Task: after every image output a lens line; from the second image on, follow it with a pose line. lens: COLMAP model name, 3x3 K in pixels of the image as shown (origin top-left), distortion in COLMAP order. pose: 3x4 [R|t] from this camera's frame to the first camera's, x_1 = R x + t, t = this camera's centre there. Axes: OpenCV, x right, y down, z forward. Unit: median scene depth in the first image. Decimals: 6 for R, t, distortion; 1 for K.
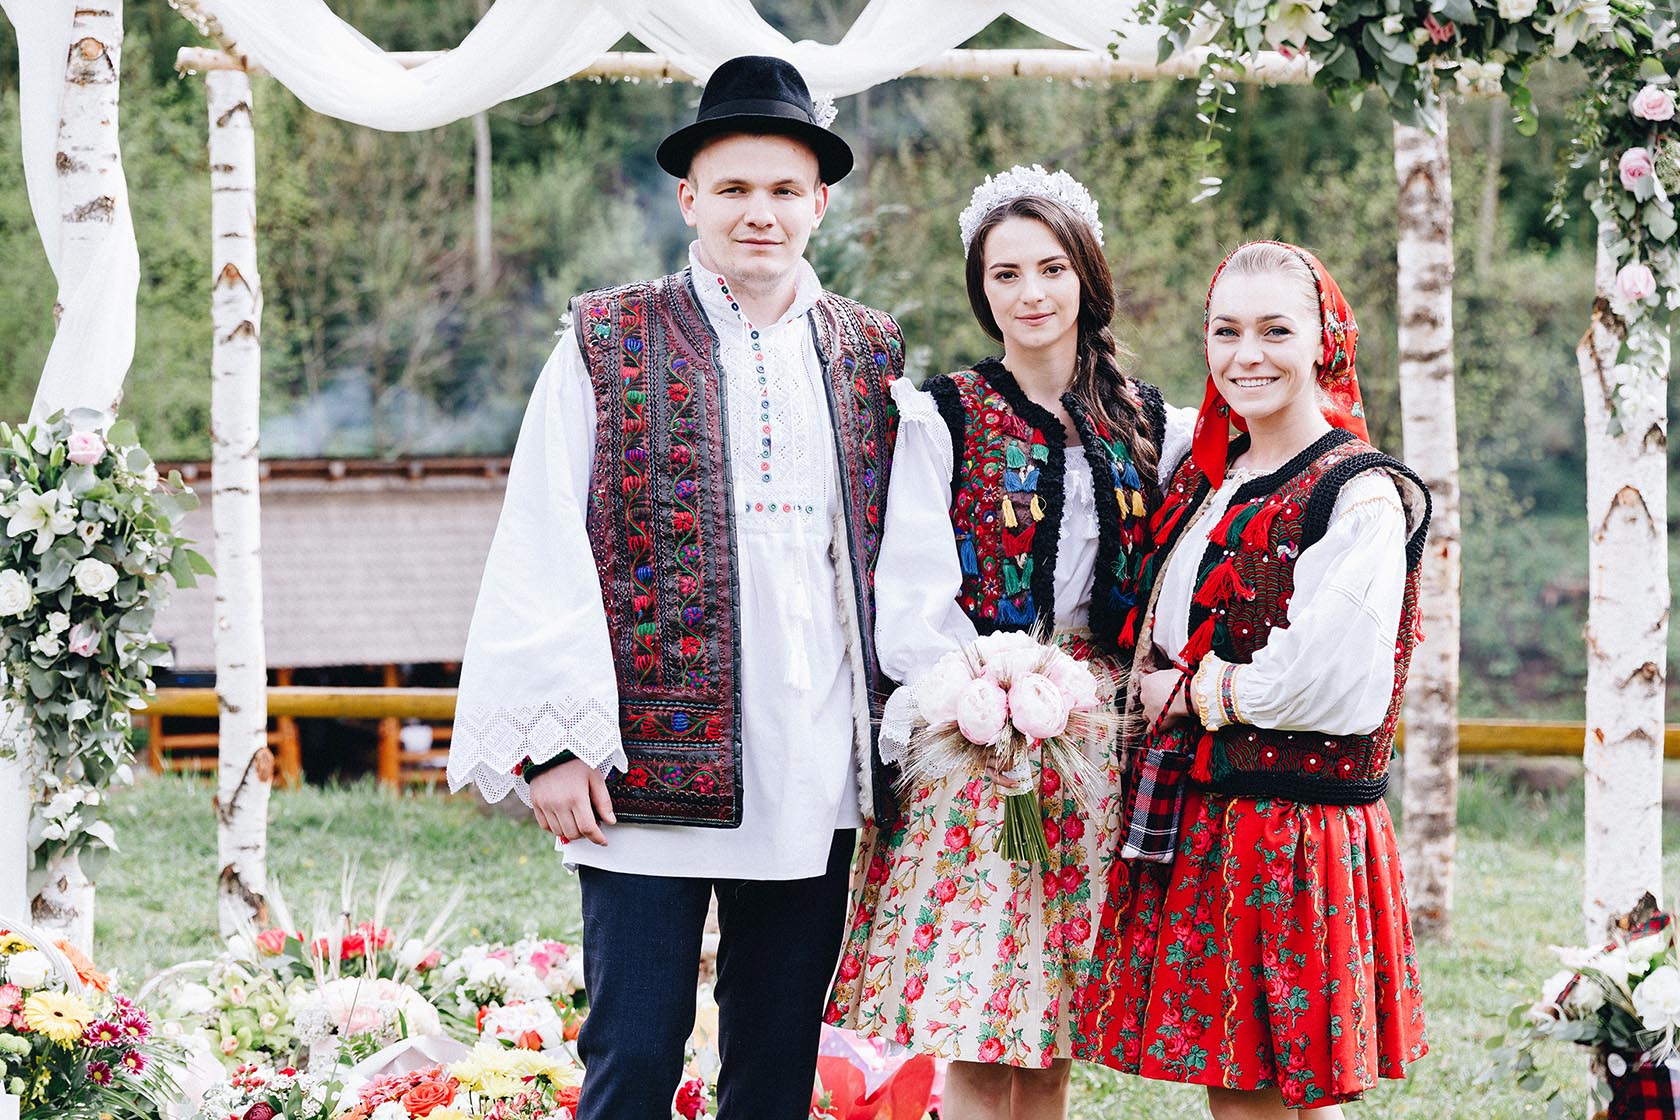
lens RADIAL K [[2748.8, 0, 840.0], [0, 2748.8, 560.0], [0, 0, 1]] dist [0.009173, 0.090486]
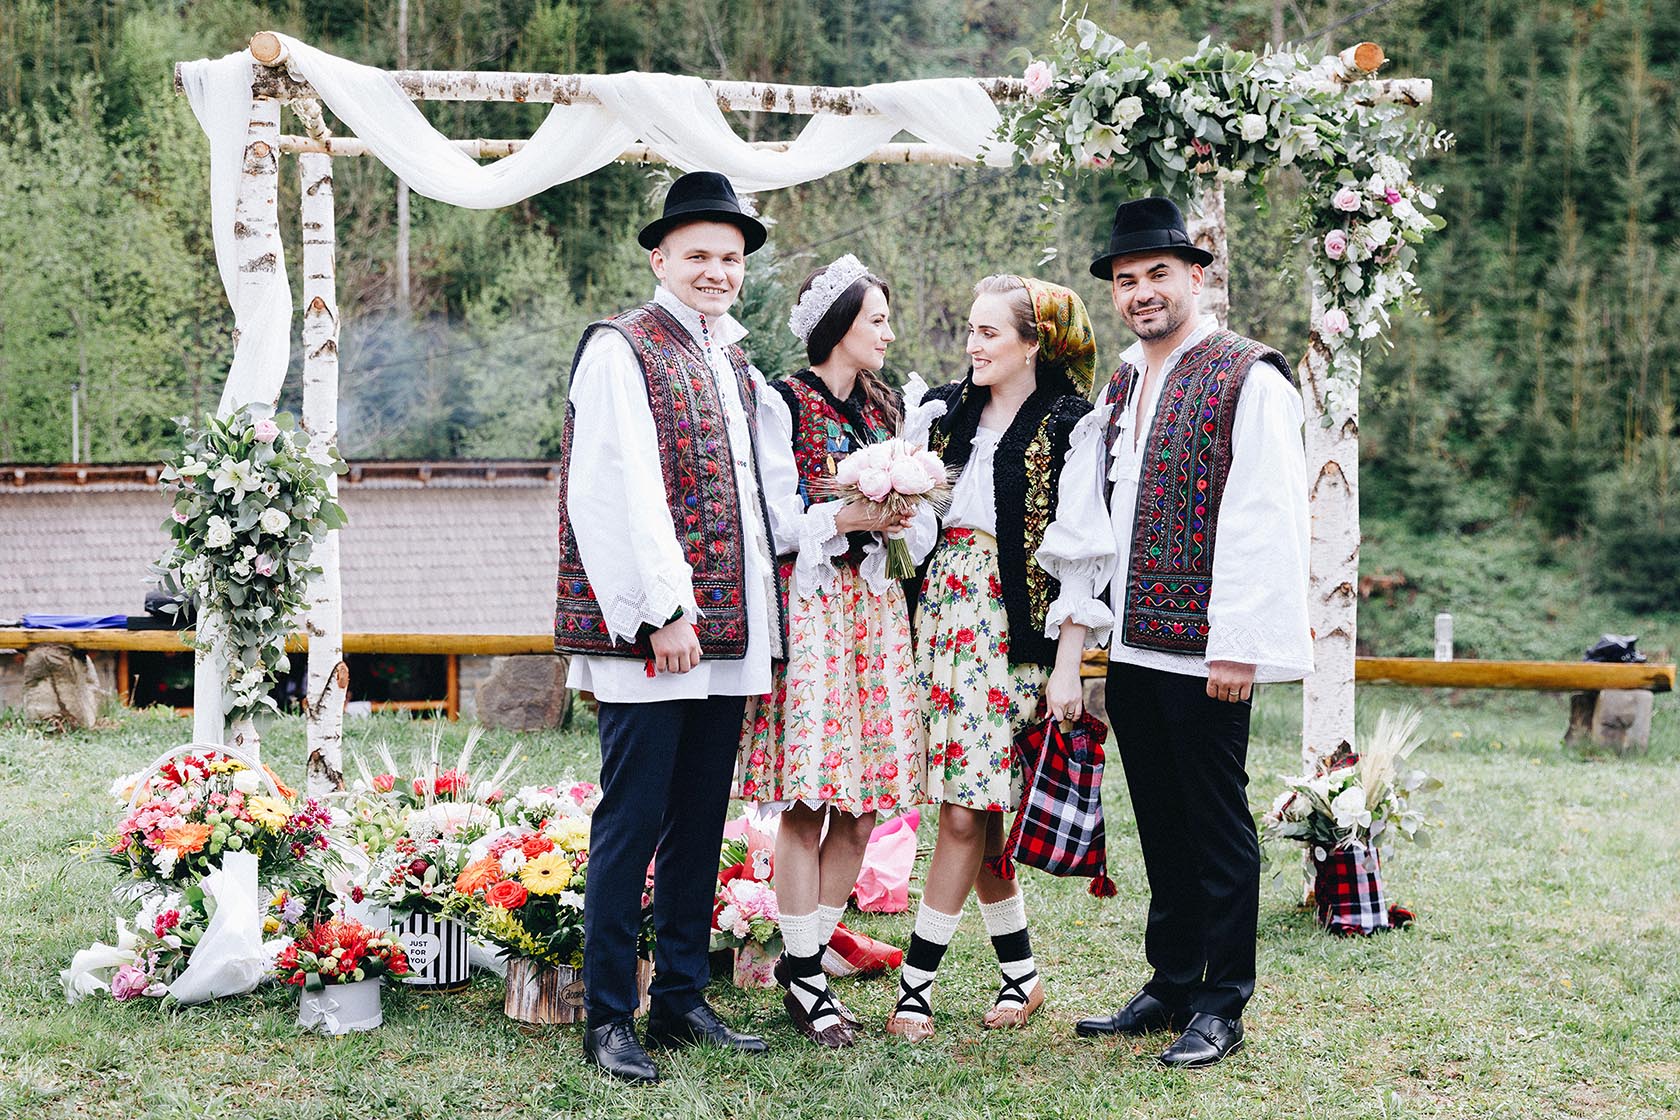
lens RADIAL K [[2543.9, 0, 849.0], [0, 2543.9, 598.0], [0, 0, 1]] dist [0.020681, -0.010548]
pose [[0.998830, 0.000401, 0.048360, -0.033718], [-0.001100, 0.999895, 0.014436, 0.026644], [-0.048349, -0.014472, 0.998726, -0.336705]]
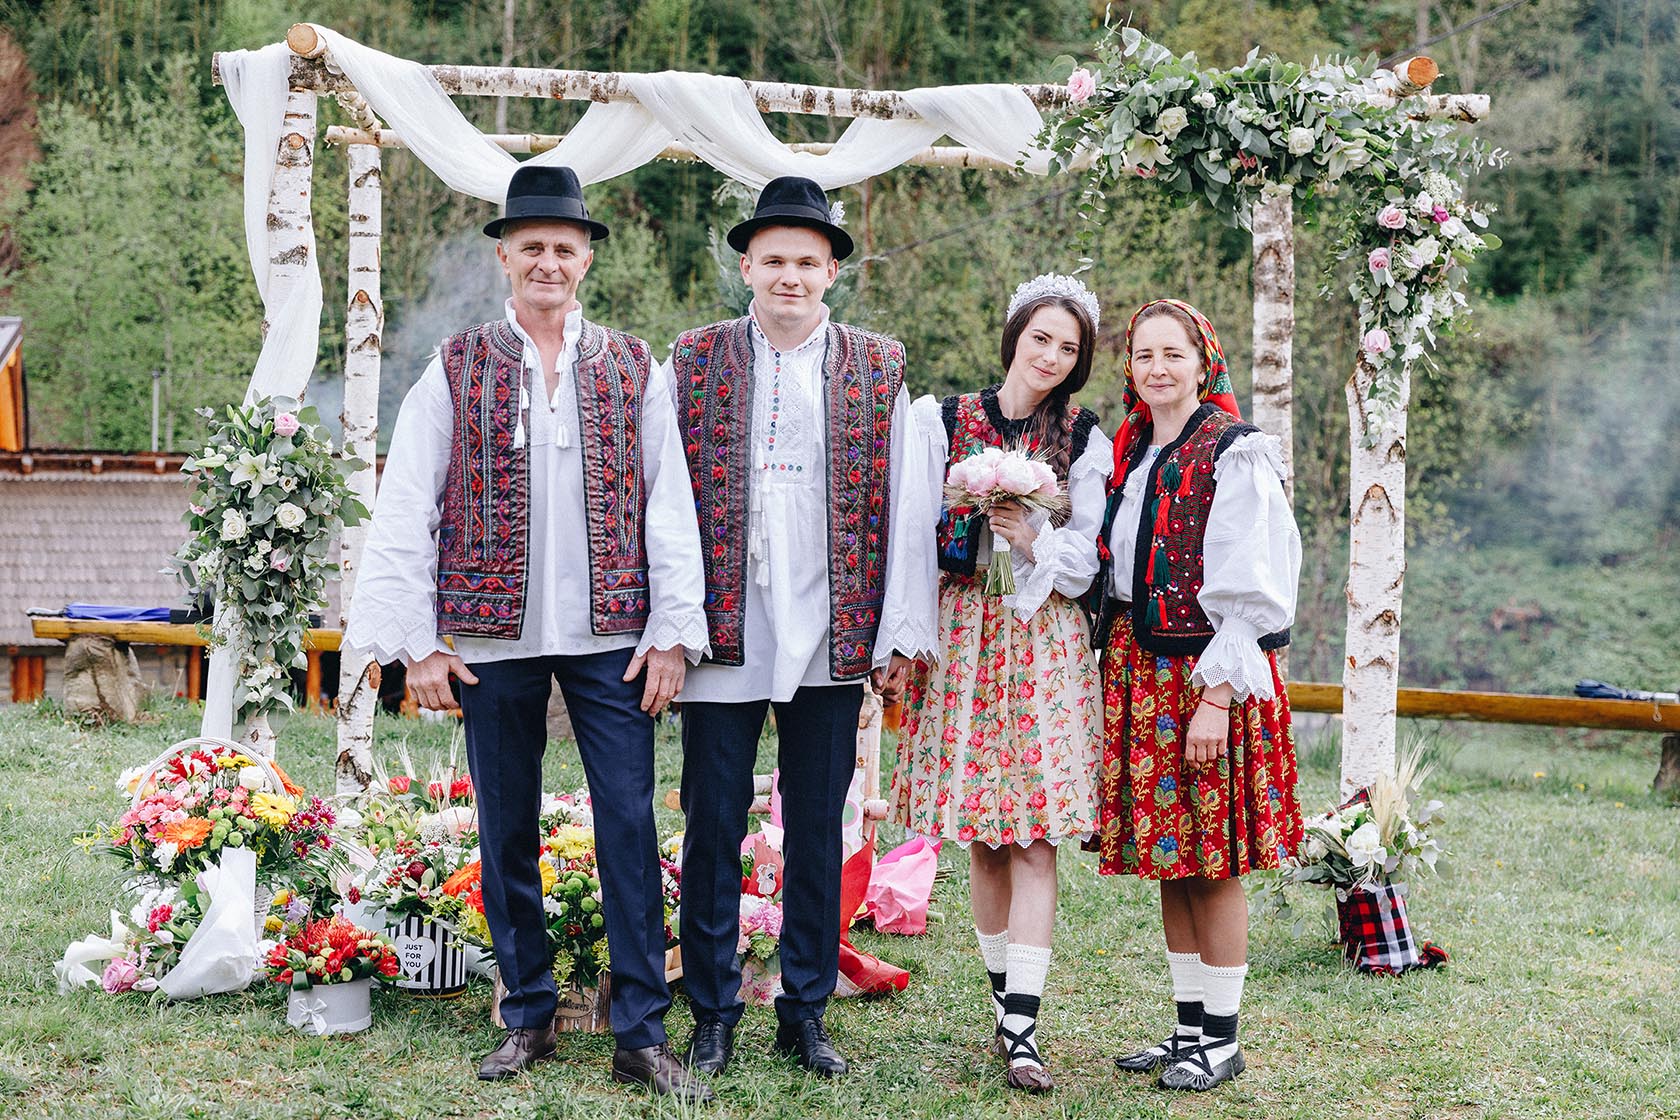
lens RADIAL K [[2664.7, 0, 840.0], [0, 2664.7, 560.0], [0, 0, 1]] dist [0.022323, -0.011125]
pose [[0.999544, 0.030131, 0.002155, 0.009875], [-0.030120, 0.999535, -0.004713, 0.026784], [-0.002296, 0.004646, 0.999987, -0.371911]]
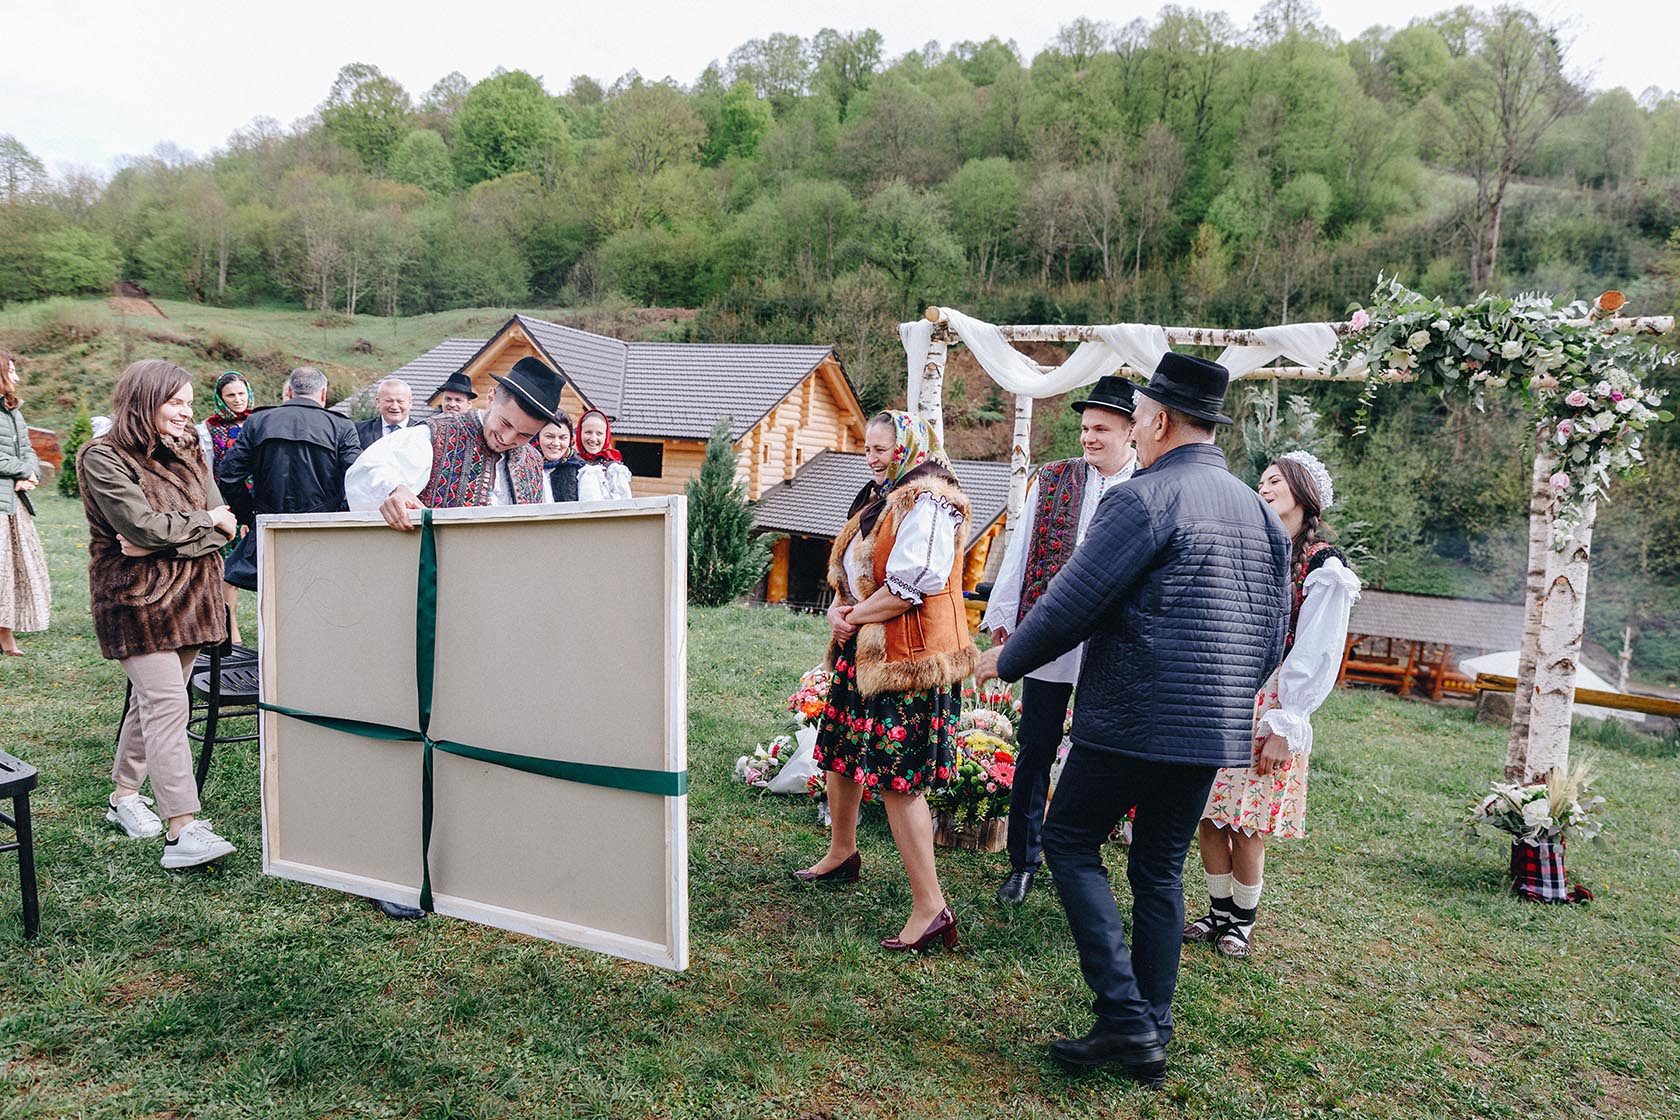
lens RADIAL K [[1104.9, 0, 840.0], [0, 1104.9, 560.0], [0, 0, 1]] dist [0.004358, 0.001648]
pose [[0.870588, 0.093297, -0.483085, 0.215102], [-0.095429, 0.995231, 0.020231, -0.003045], [0.482669, 0.028487, 0.875339, -0.027790]]
